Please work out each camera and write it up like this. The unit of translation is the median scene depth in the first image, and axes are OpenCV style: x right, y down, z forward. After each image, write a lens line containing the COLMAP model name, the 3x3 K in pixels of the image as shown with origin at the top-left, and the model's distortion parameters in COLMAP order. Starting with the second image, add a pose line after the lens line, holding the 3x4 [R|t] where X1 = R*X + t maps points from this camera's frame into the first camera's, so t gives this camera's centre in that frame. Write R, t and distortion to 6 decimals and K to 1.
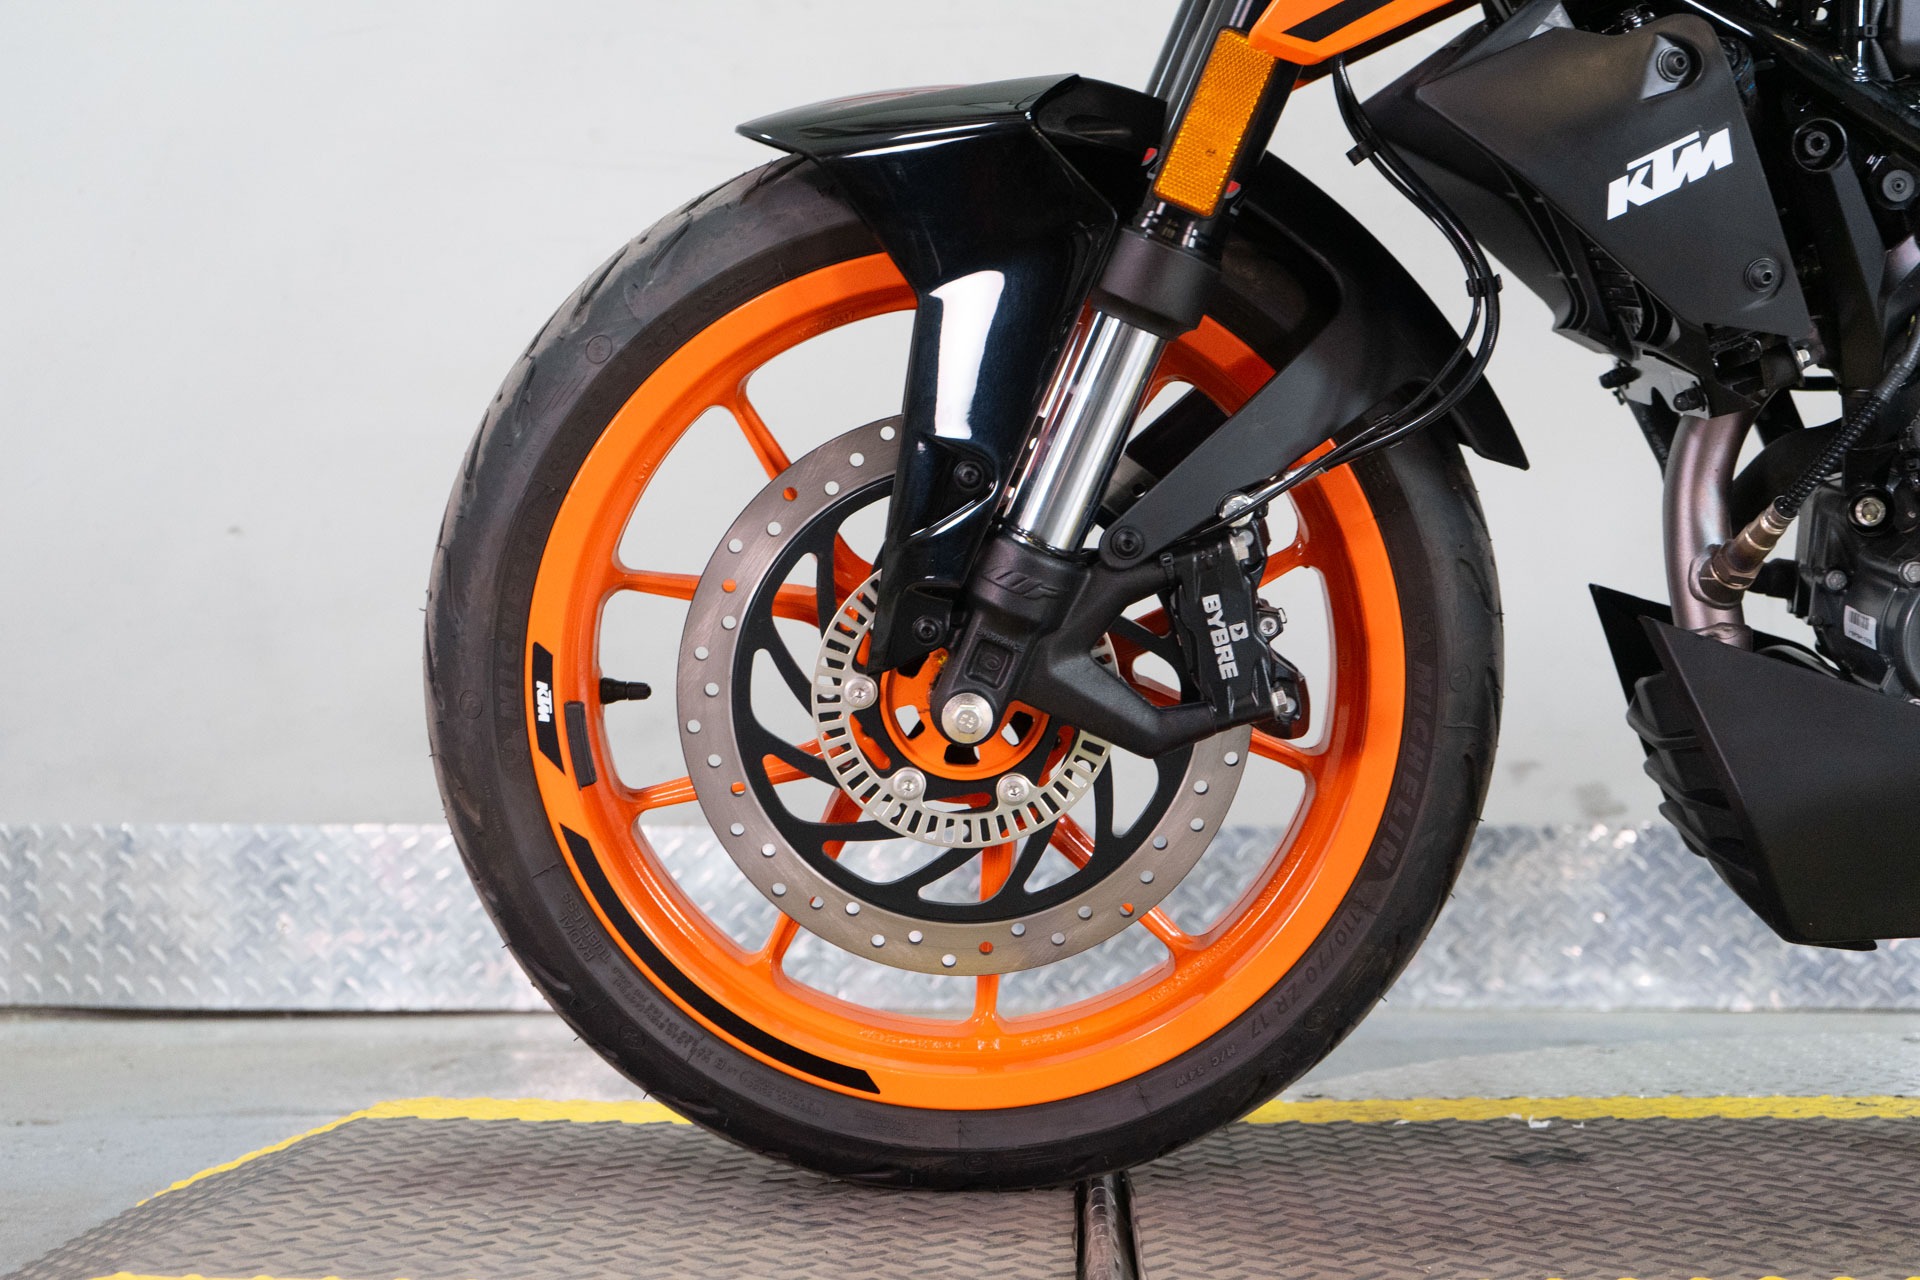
lens RADIAL K [[2657.8, 0, 960.0], [0, 2657.8, 640.0], [0, 0, 1]] dist [0.015366, 0.016424]
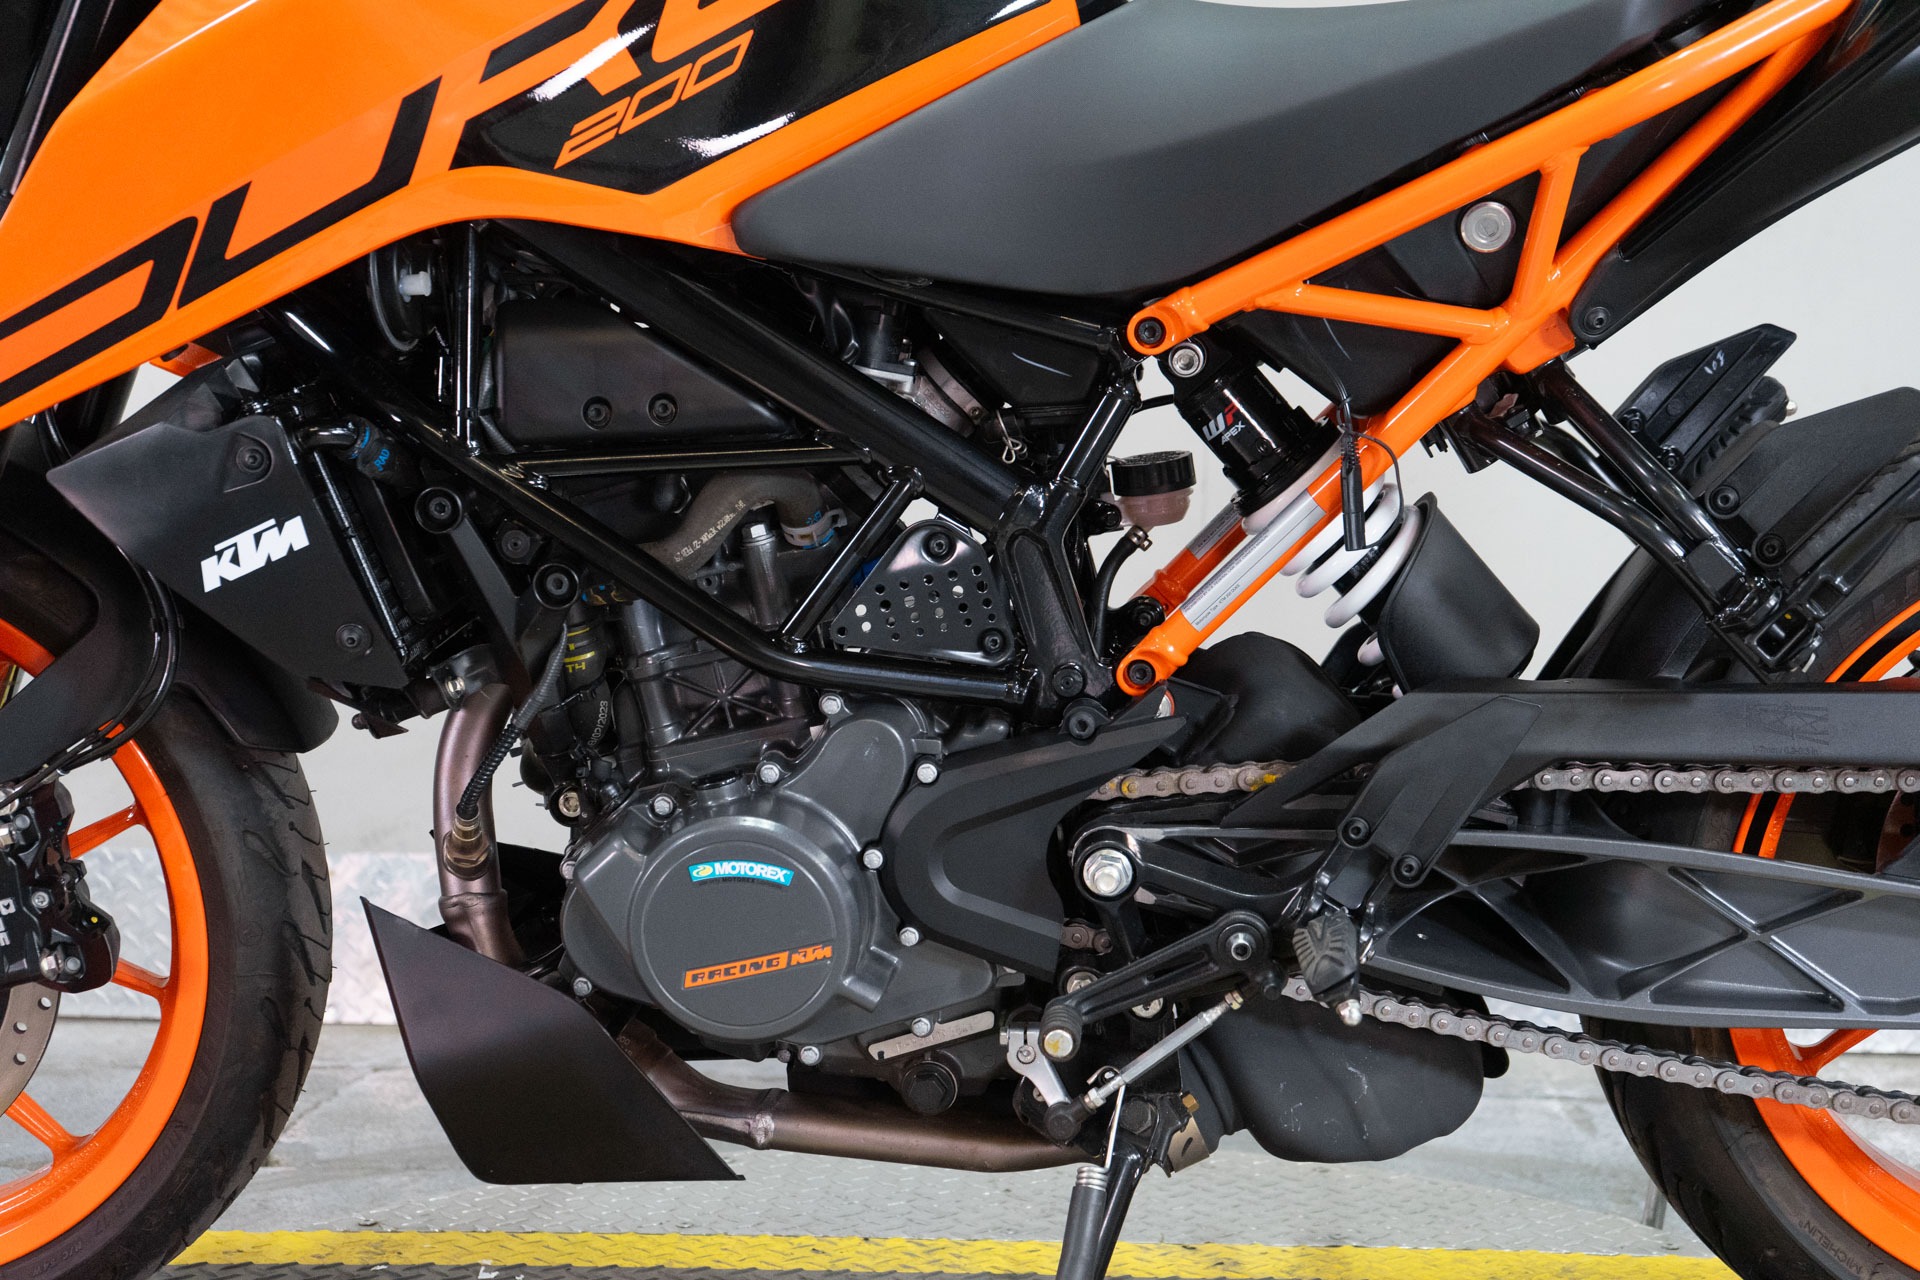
lens RADIAL K [[2657.8, 0, 960.0], [0, 2657.8, 640.0], [0, 0, 1]] dist [0.015366, 0.016424]
pose [[0.998541, 0.013098, -0.052384, 0.551354], [-0.009311, 0.997369, 0.071895, -0.195933], [0.053187, -0.071302, 0.996036, -0.103304]]
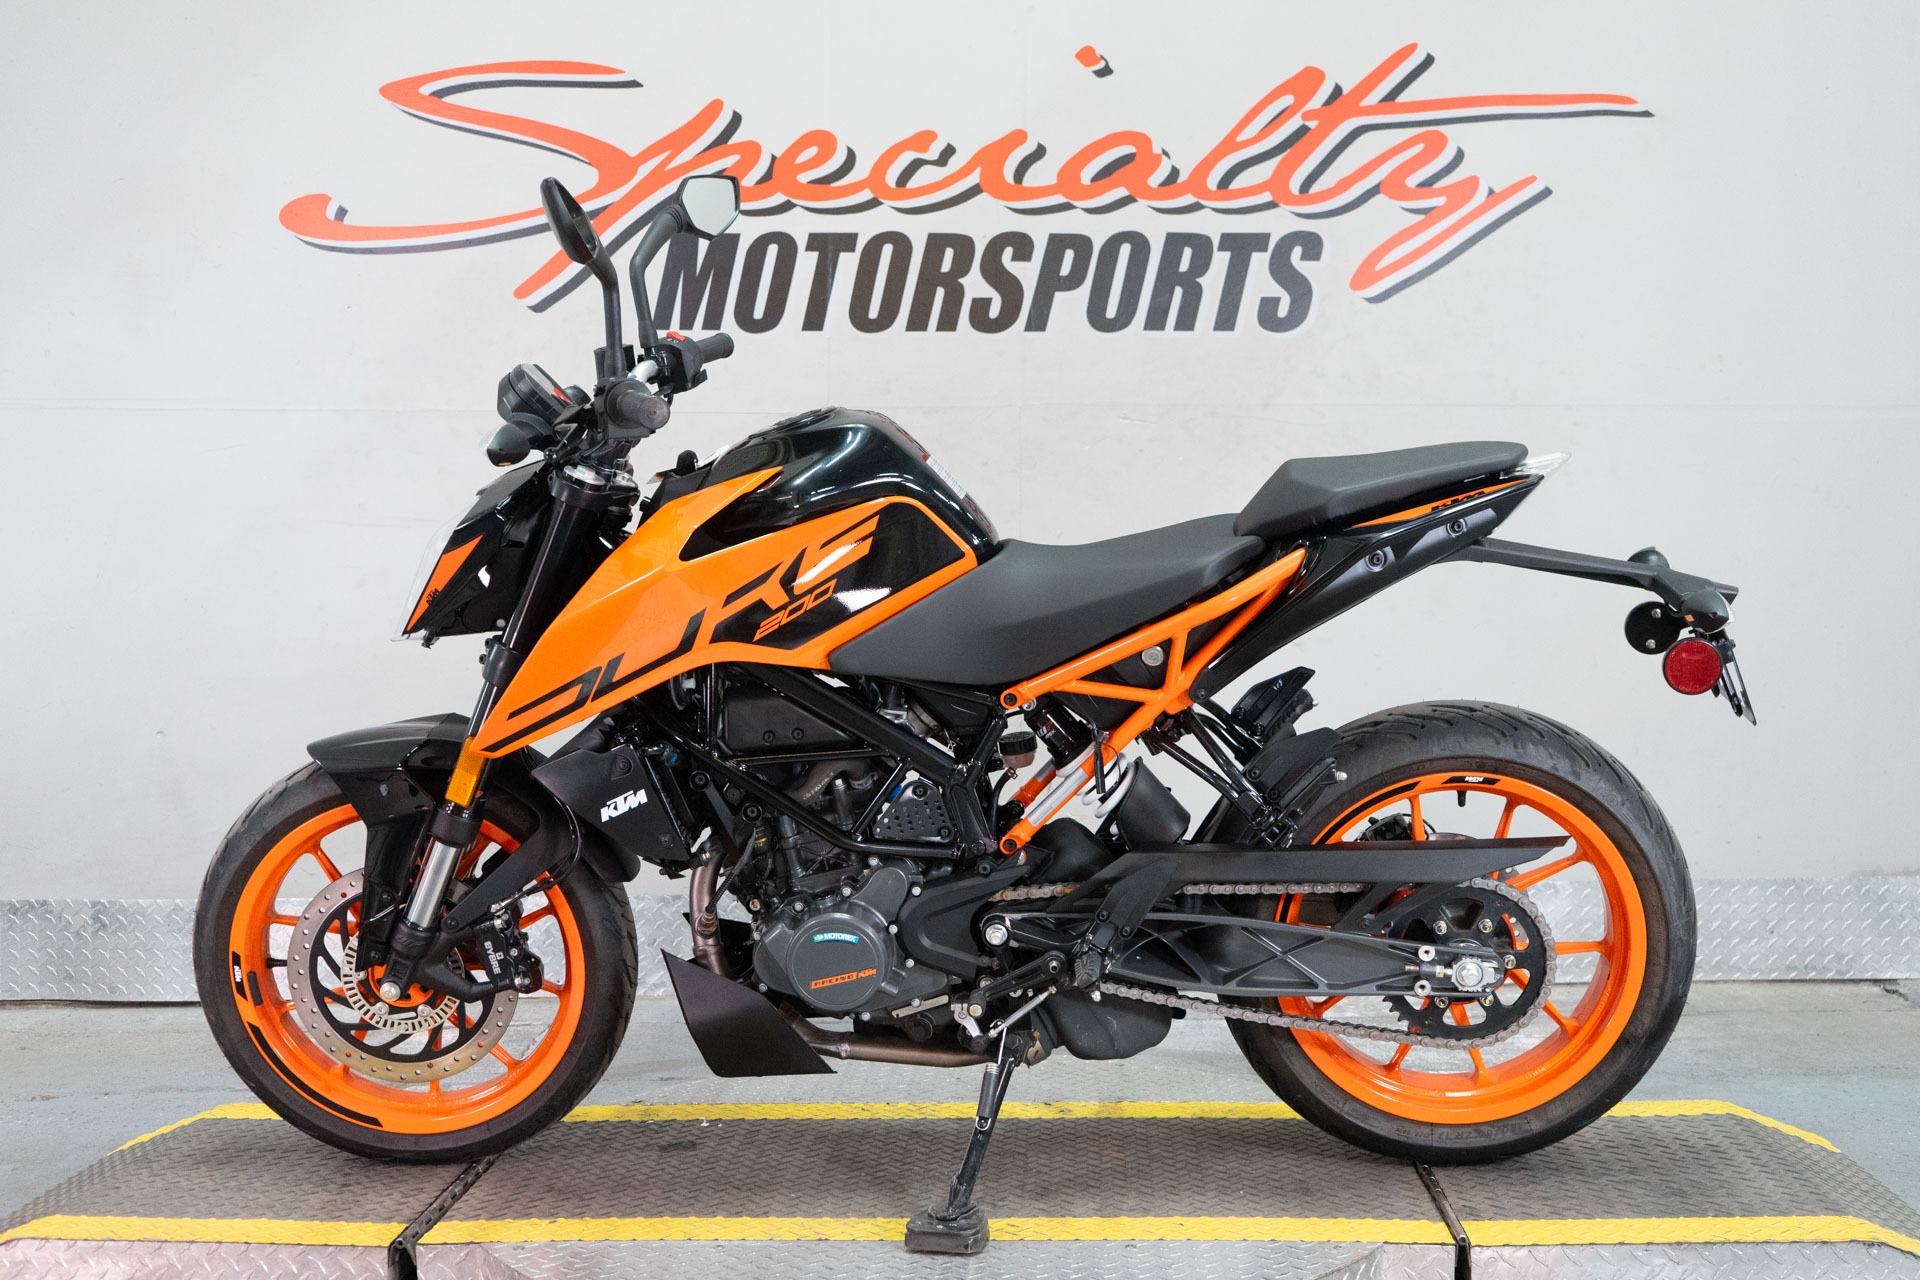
lens RADIAL K [[2161.5, 0, 960.0], [0, 2161.5, 640.0], [0, 0, 1]] dist [0.003758, 0.040143]
pose [[0.999299, -0.004673, -0.037134, 0.595676], [0.007217, 0.997614, 0.068662, -0.423453], [0.036724, -0.068882, 0.996949, -0.967592]]
